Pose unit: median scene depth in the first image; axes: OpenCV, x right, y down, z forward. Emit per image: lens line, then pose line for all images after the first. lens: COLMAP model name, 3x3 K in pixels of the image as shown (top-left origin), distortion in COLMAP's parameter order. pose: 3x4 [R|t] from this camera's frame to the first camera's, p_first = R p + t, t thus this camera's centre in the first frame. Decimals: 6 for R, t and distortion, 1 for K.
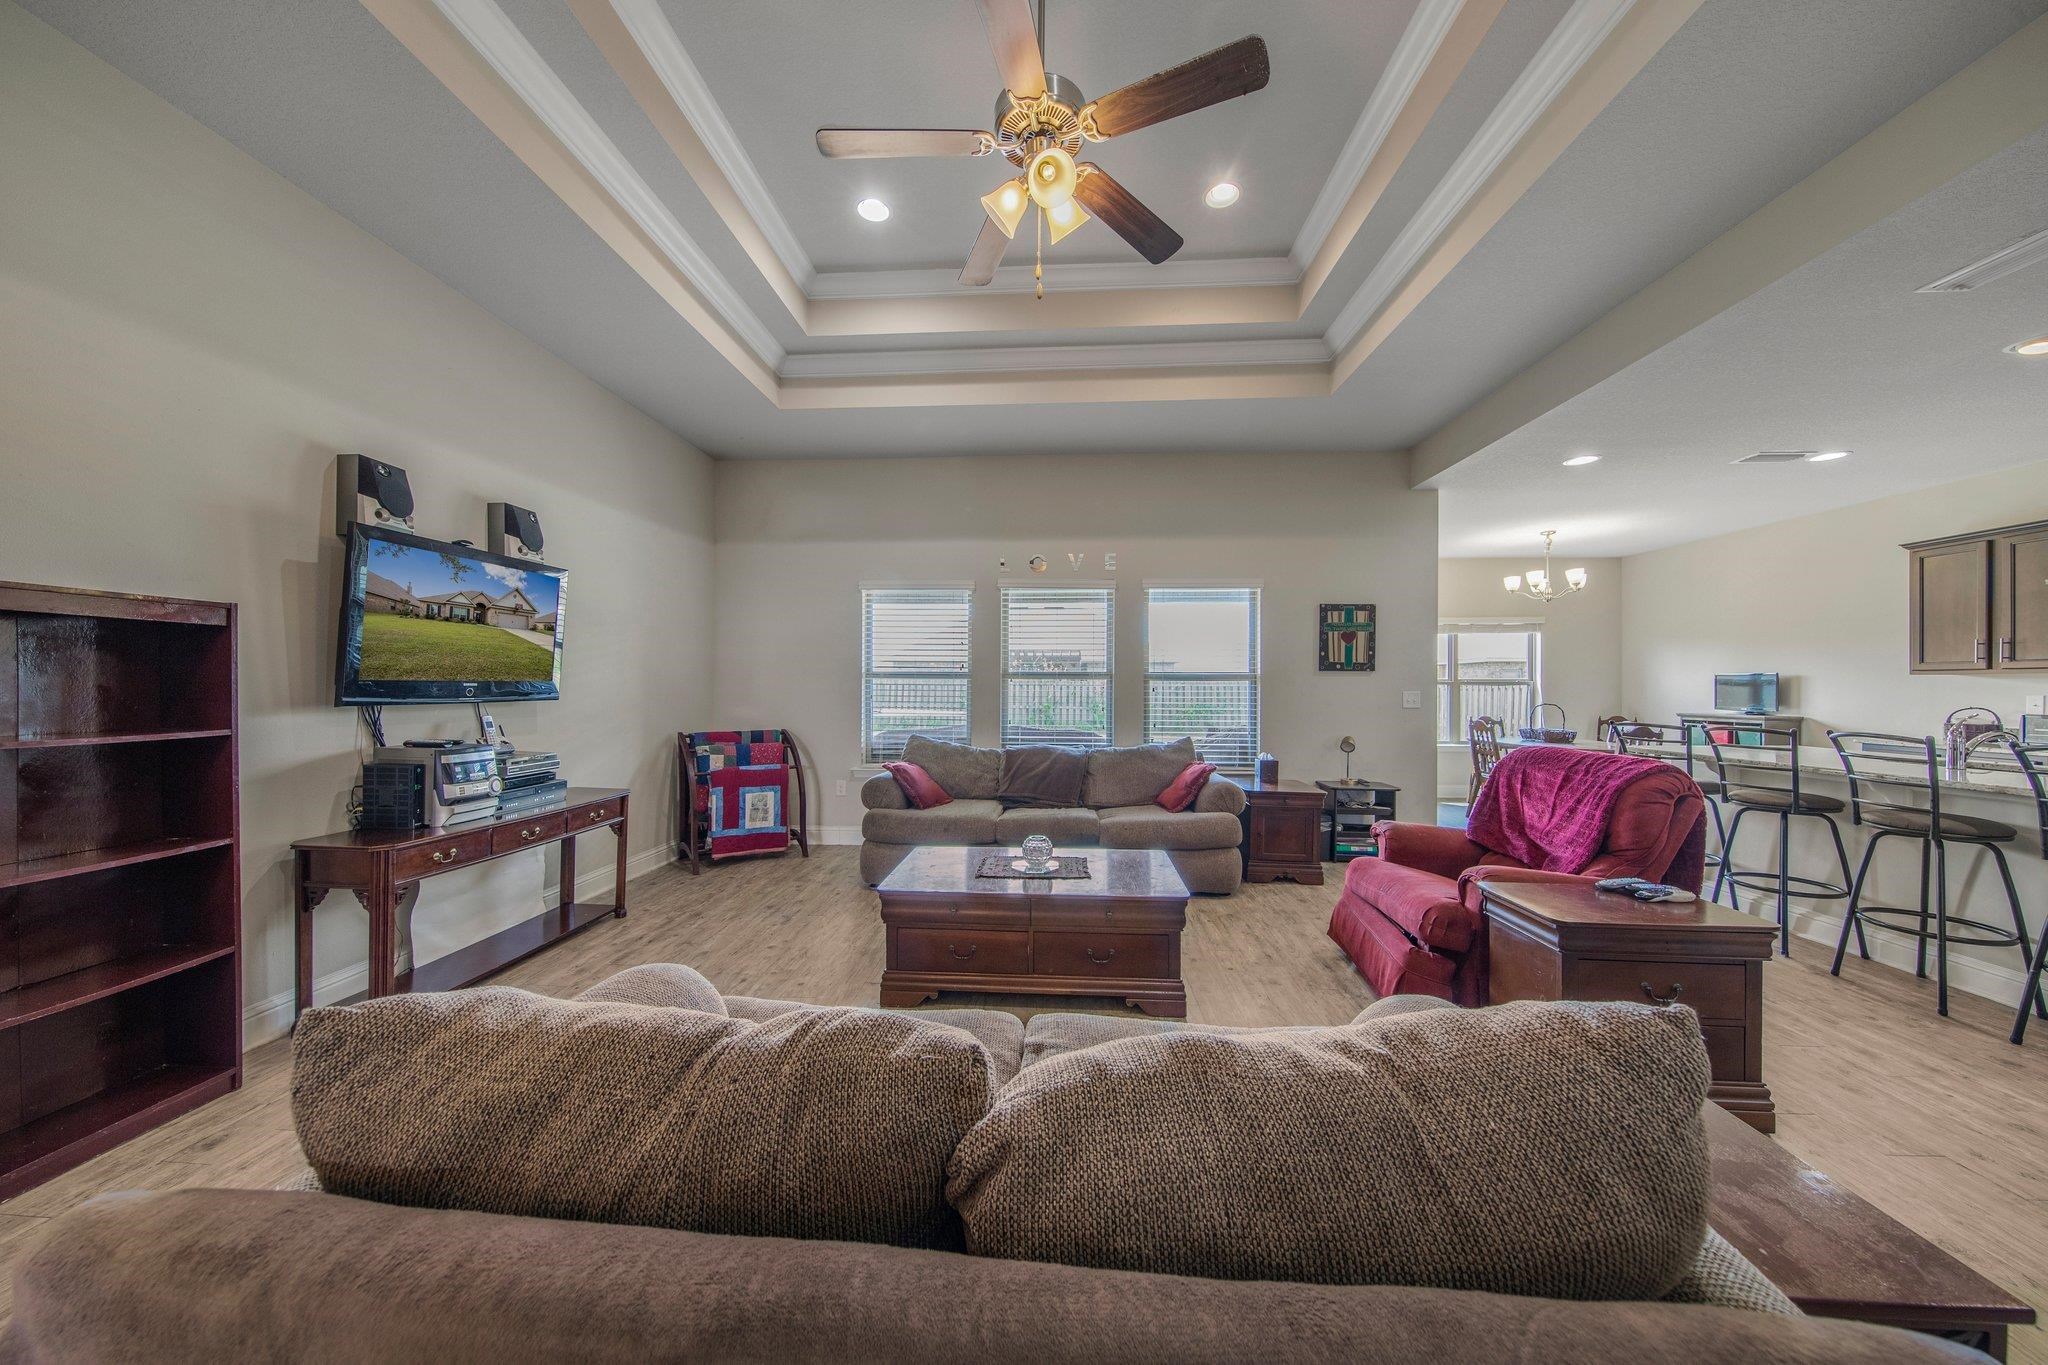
lens RADIAL K [[662.8, 0, 1028.9], [0, 662.8, 690.1], [0, 0, 1]] dist [0.002647, -0.000828]
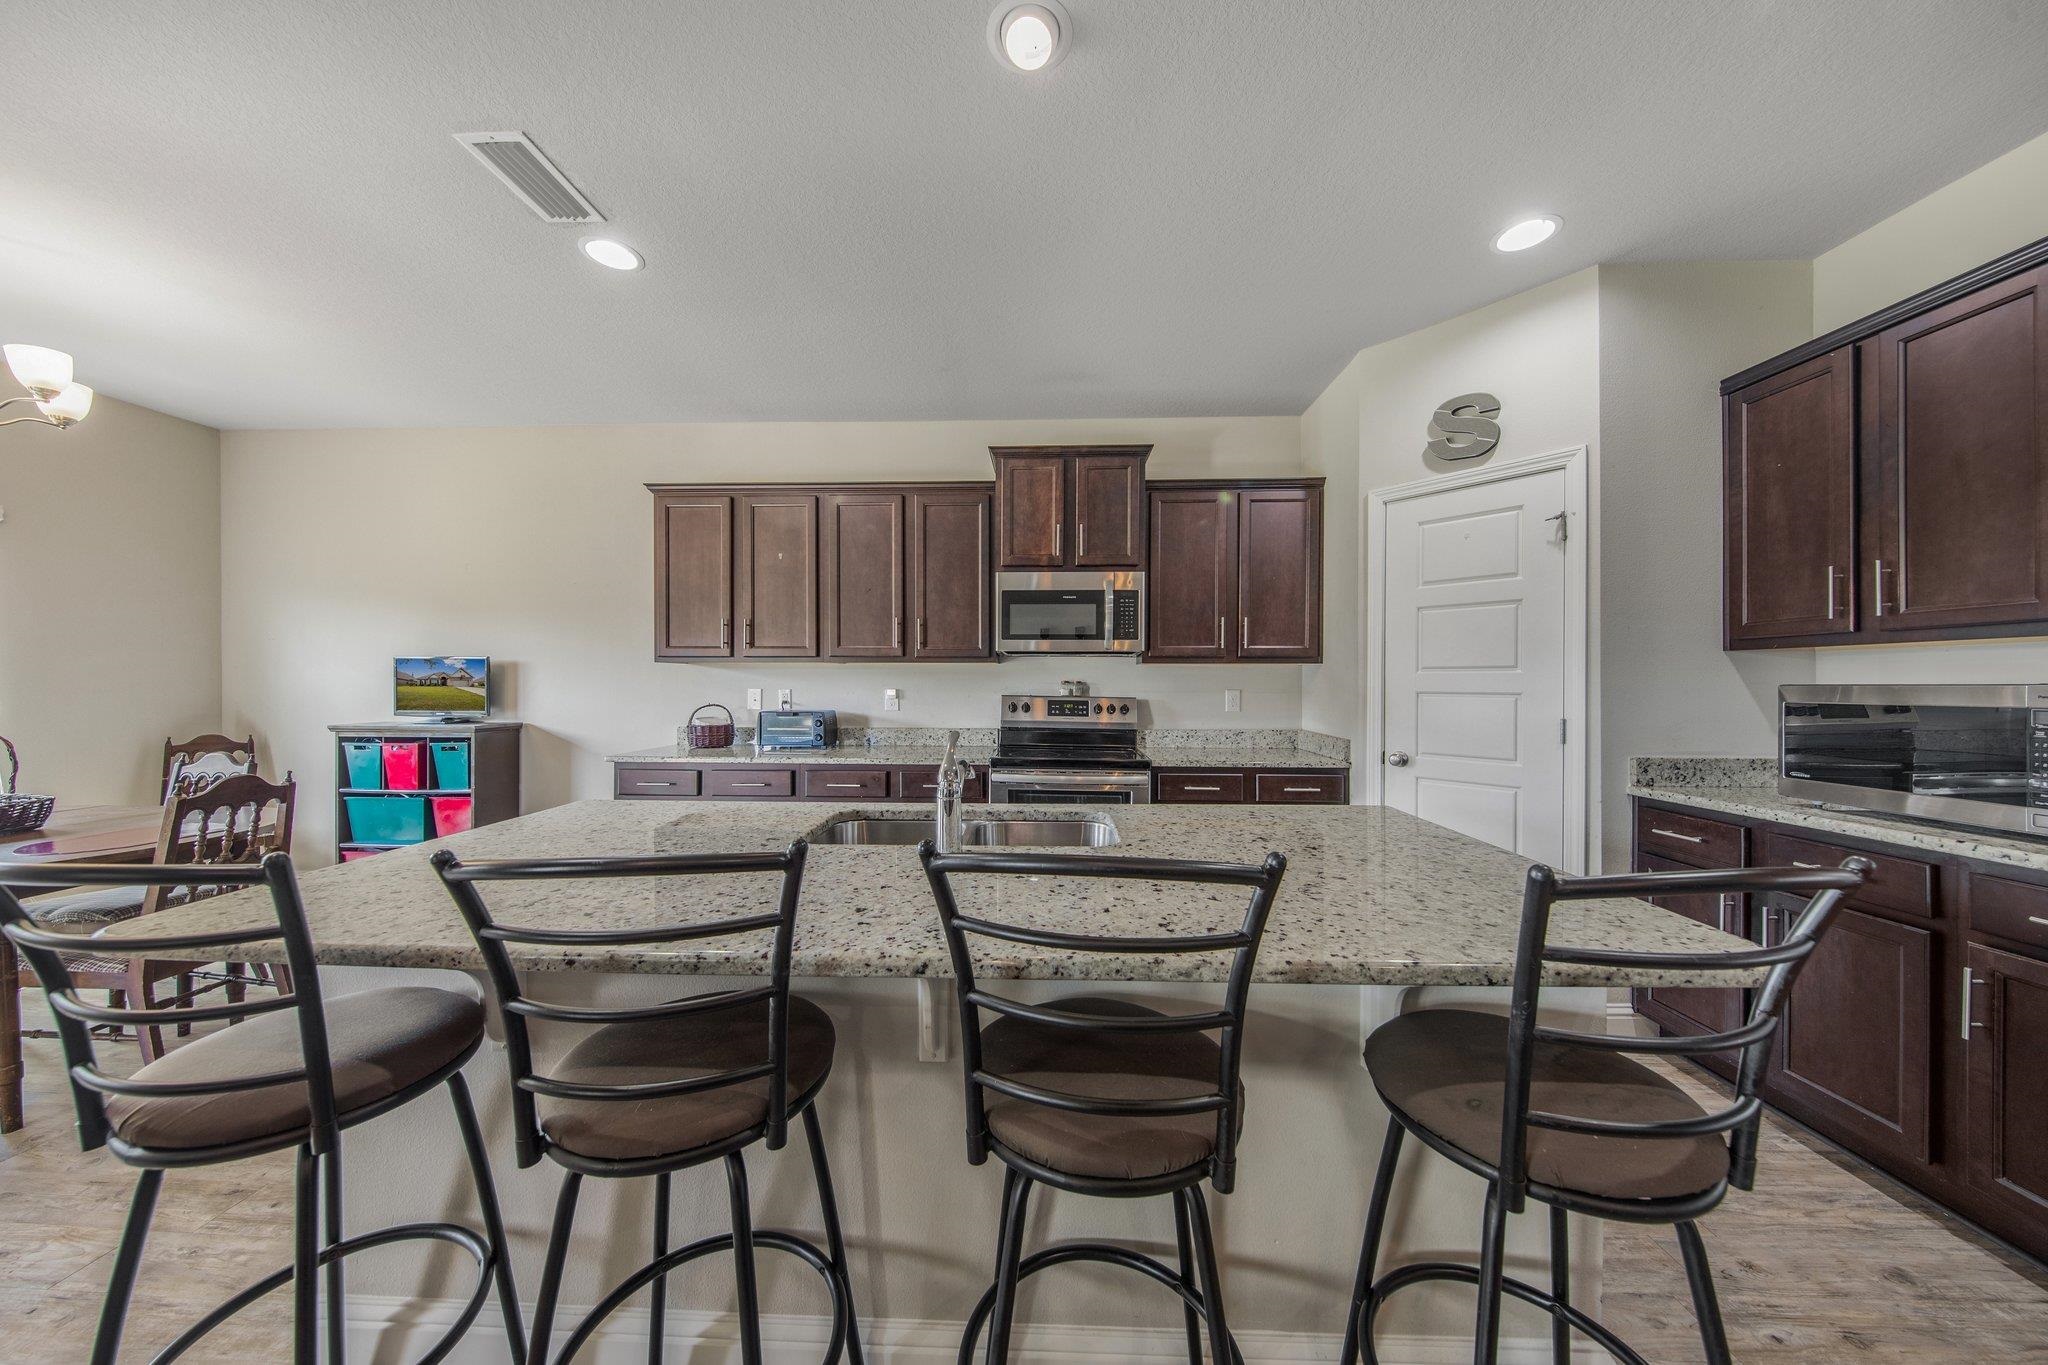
lens RADIAL K [[662.8, 0, 1023.3], [0, 662.8, 684.2], [0, 0, 1]] dist [0.002647, -0.000828]
pose [[-0.013115, -0.006746, 0.999891, 0.576153], [0.002431, 0.999974, 0.006779, -0.002927], [-0.999911, 0.002519, -0.013098, 0.593458]]
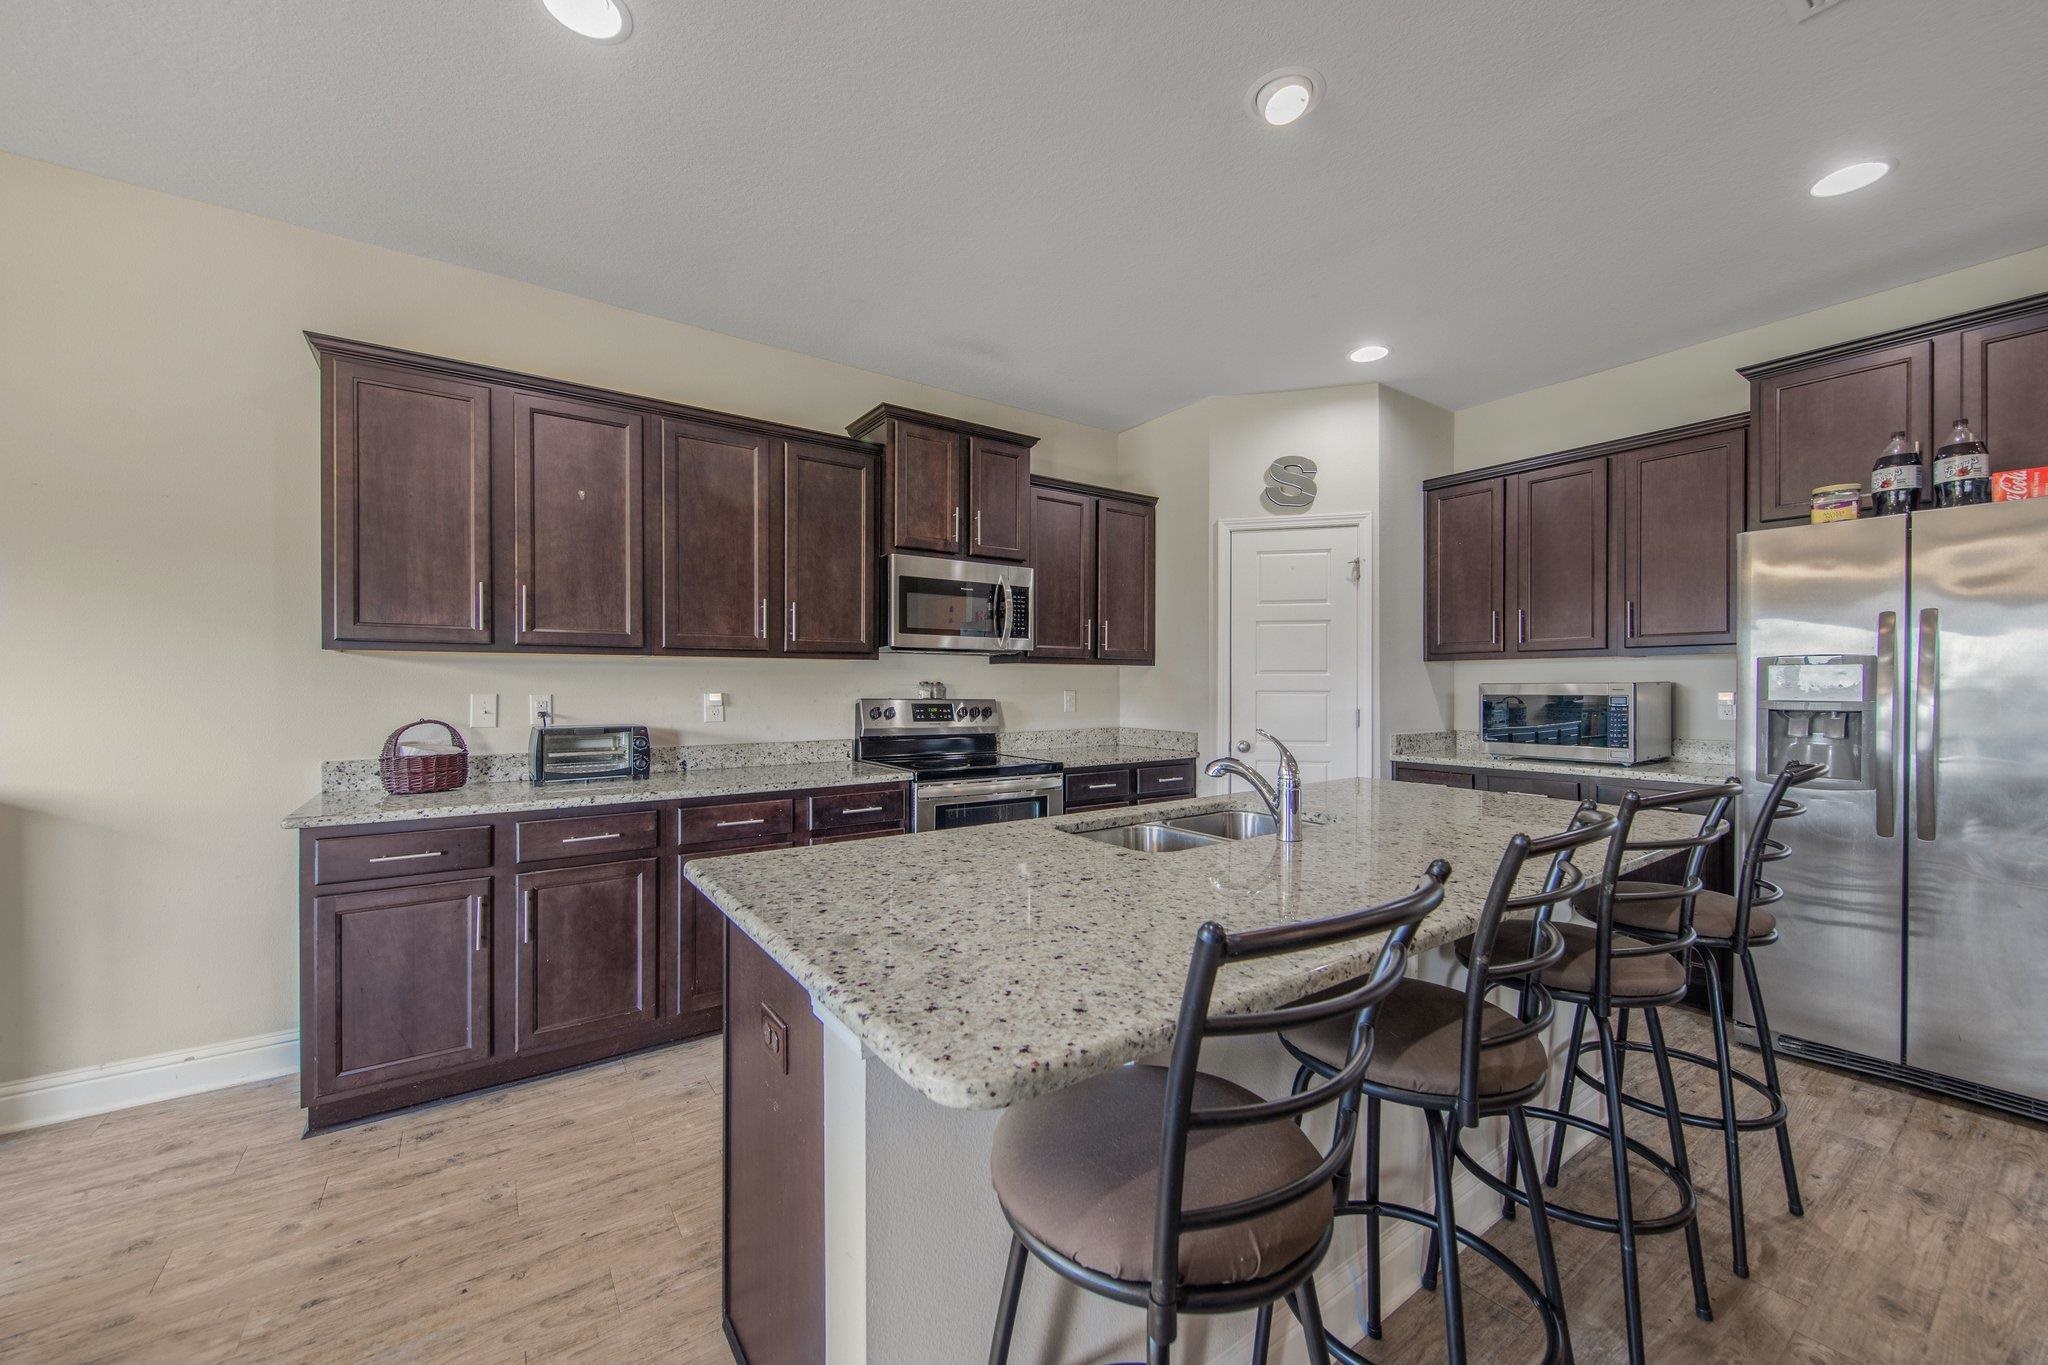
lens RADIAL K [[776.6, 0, 1023.5], [0, 776.6, 690.2], [0, 0, 1]] dist [0.002494, -0.002350]
pose [[-0.622801, -0.007853, 0.782341, 0.660063], [0.002702, 0.999922, 0.012188, -0.002376], [-0.782375, 0.009705, -0.622732, 0.953743]]
